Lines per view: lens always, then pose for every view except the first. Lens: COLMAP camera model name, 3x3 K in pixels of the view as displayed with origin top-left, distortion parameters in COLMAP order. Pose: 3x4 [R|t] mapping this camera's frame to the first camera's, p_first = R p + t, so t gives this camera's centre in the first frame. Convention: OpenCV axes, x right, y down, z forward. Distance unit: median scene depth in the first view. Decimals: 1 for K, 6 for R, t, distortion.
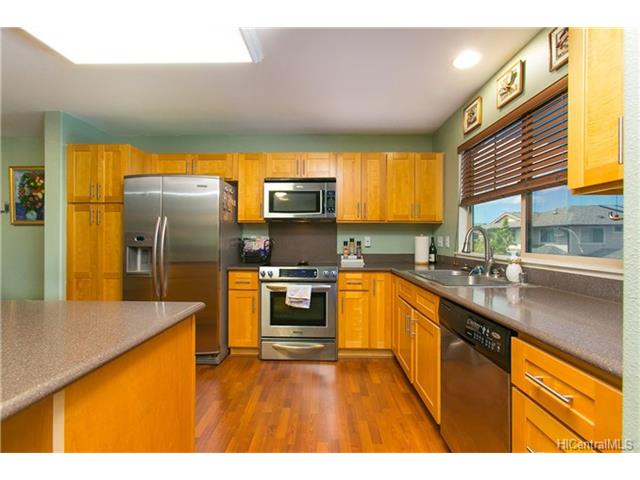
lens RADIAL K [[280.1, 0, 320.0], [0, 280.1, 240.0], [0, 0, 1]] dist [0.000725, -0.000219]
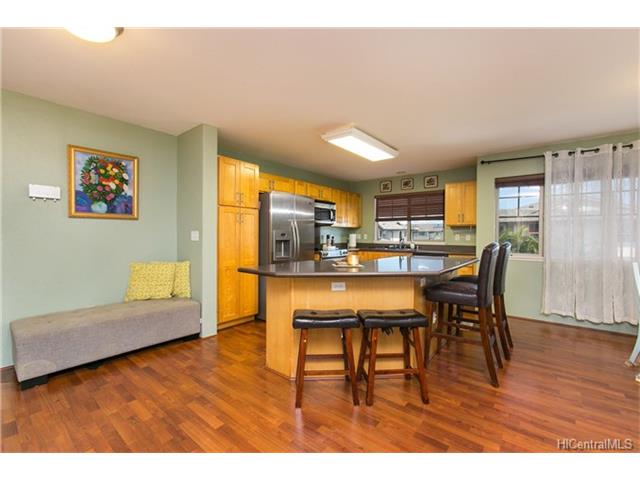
lens RADIAL K [[280.1, 0, 320.0], [0, 280.1, 240.0], [0, 0, 1]] dist [0.000725, -0.000219]
pose [[0.617344, -0.011668, 0.786607, -1.294995], [0.005583, 0.999930, 0.010451, 0.007482], [-0.786673, -0.002060, 0.617366, -0.066101]]
